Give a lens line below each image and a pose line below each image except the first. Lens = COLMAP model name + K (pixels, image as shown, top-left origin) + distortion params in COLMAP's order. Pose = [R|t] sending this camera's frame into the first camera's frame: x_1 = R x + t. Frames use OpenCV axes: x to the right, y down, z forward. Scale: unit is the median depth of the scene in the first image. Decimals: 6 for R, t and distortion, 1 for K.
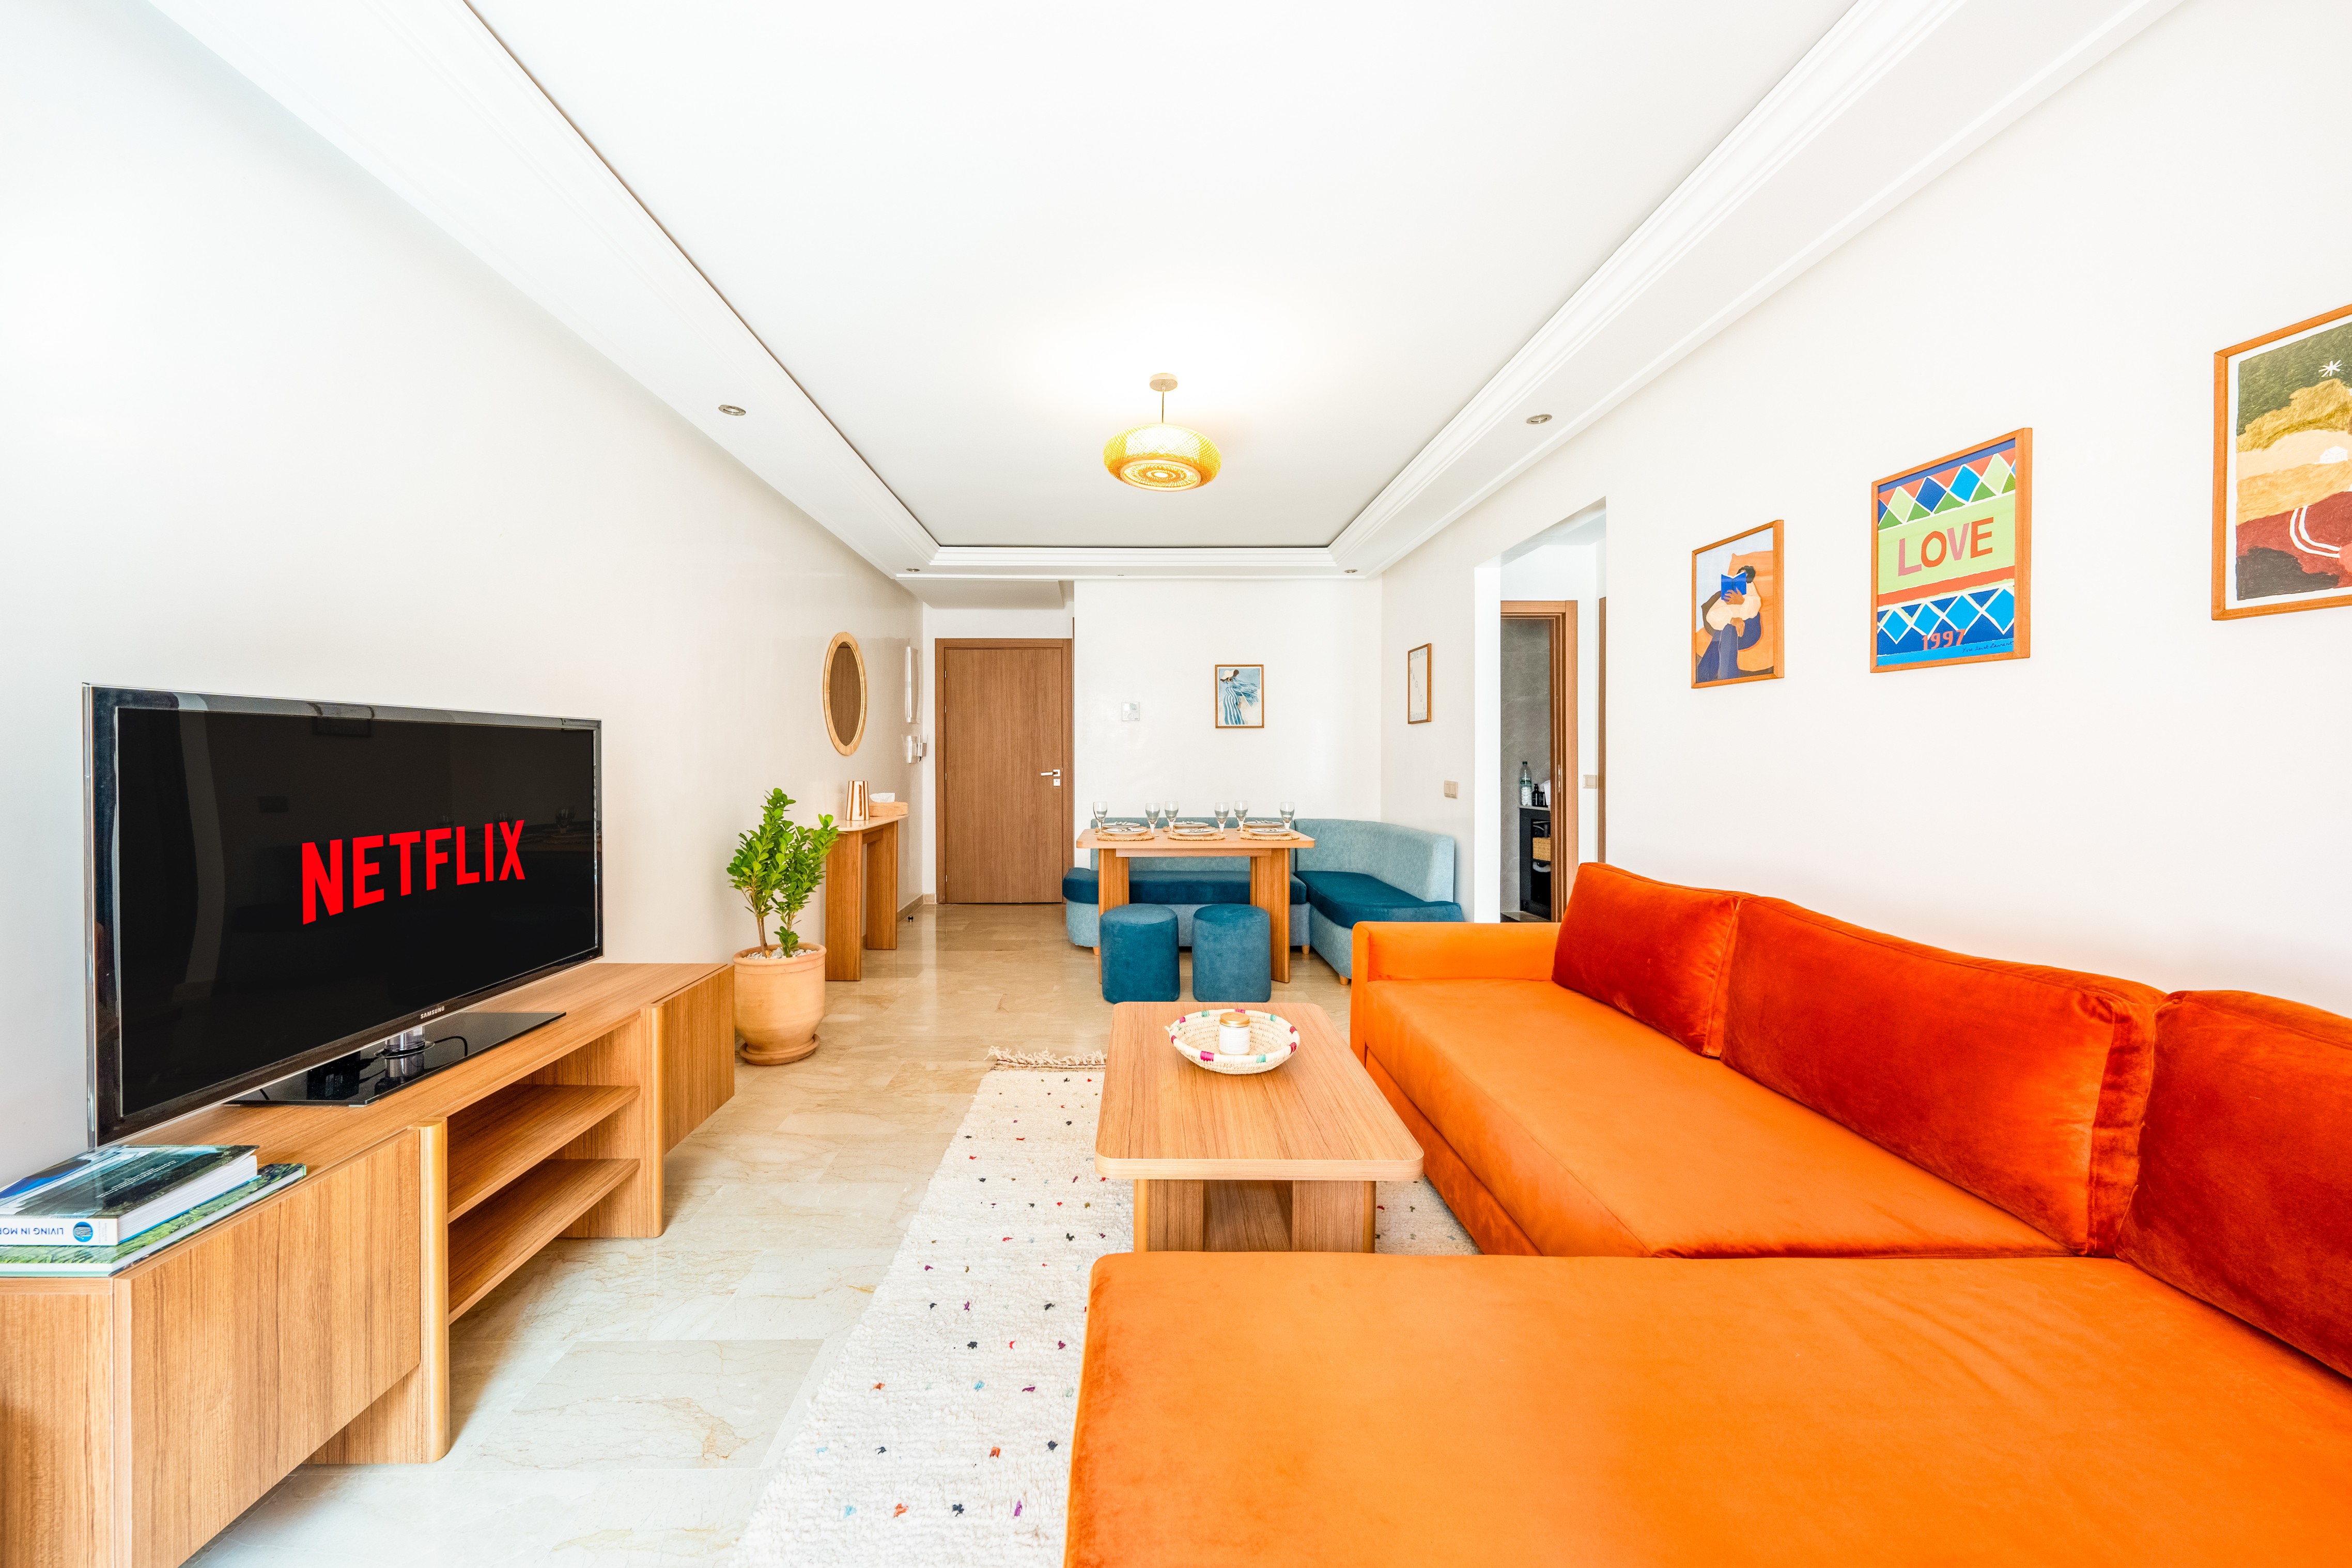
lens RADIAL K [[838.6, 0, 1167.4], [0, 838.6, 765.1], [0, 0, 1]] dist [-0.006007, 0.000362]
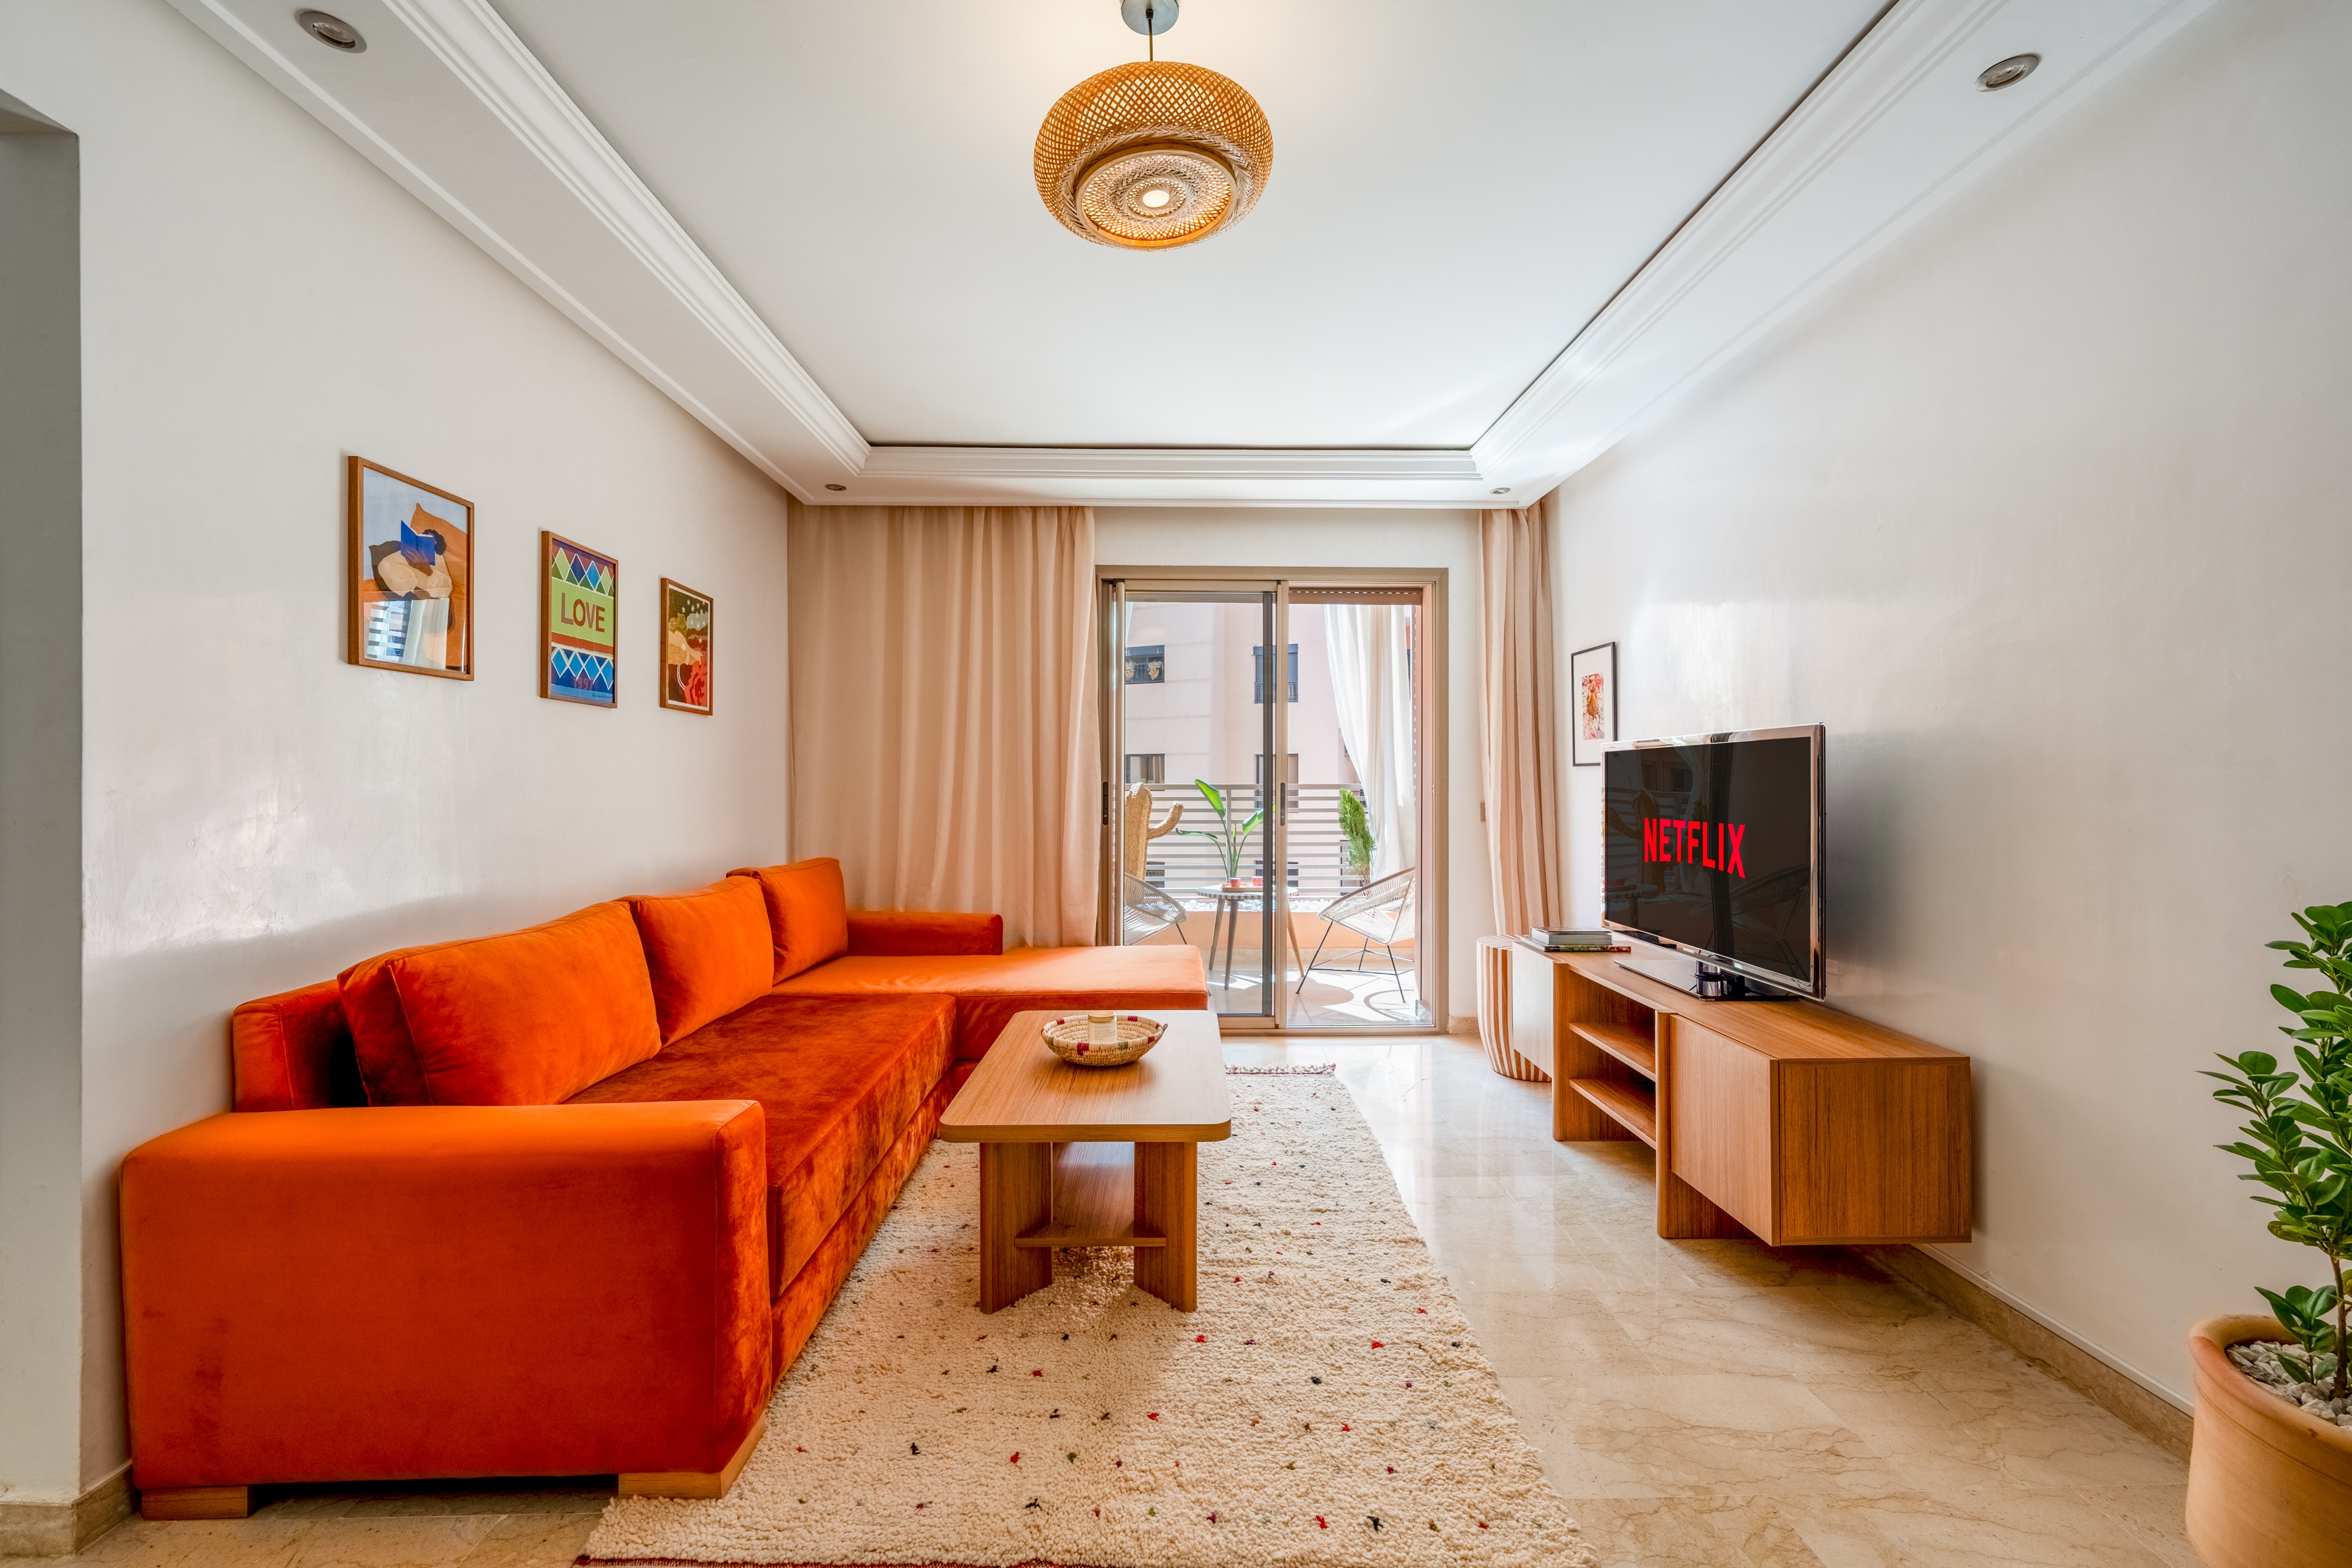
lens RADIAL K [[950.9, 0, 1186.8], [0, 950.9, 776.5], [0, 0, 1]] dist [-0.000045, 0.000390]
pose [[-0.999829, 0.002494, 0.018329, -0.051504], [0.002557, 0.999991, 0.003407, -0.004705], [-0.018320, 0.003453, -0.999826, 2.210389]]
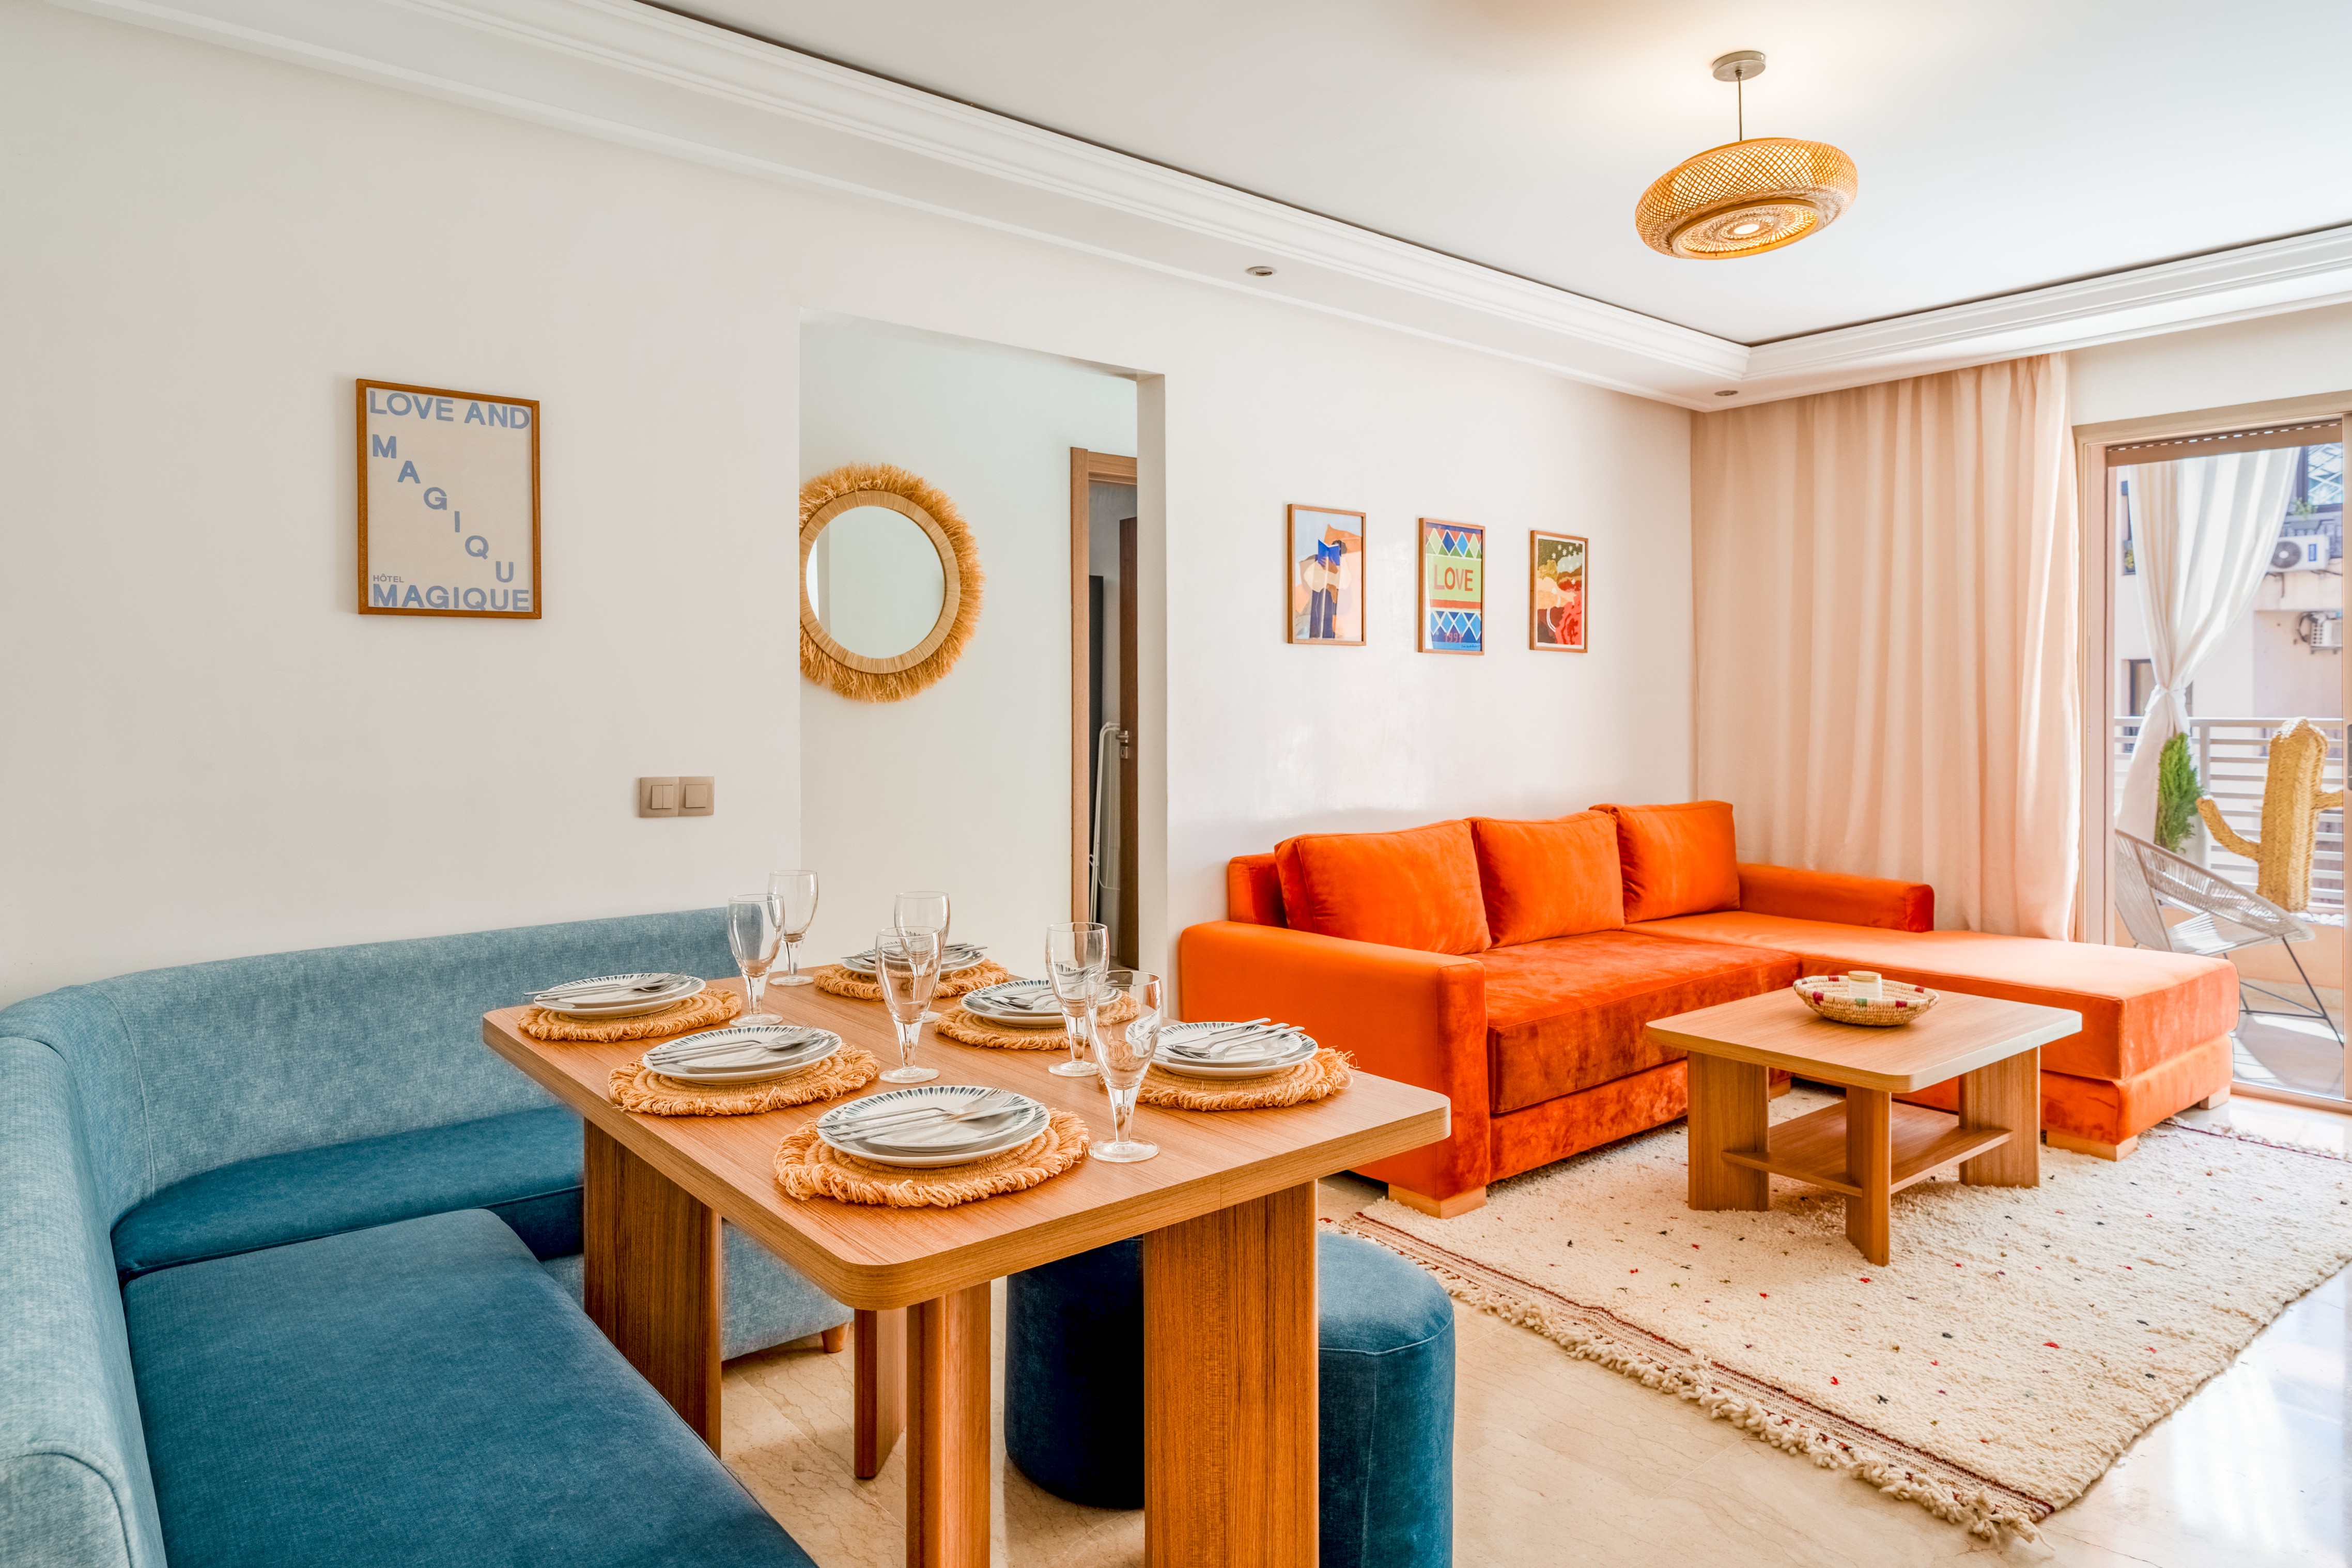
lens RADIAL K [[1413.1, 0, 1176.2], [0, 1413.1, 708.4], [0, 0, 1]] dist [-0.000178, 0.000623]
pose [[-0.606173, -0.001860, 0.795330, -0.778958], [0.008062, 0.999932, 0.008482, -0.037904], [-0.795292, 0.011554, -0.606117, 2.691540]]
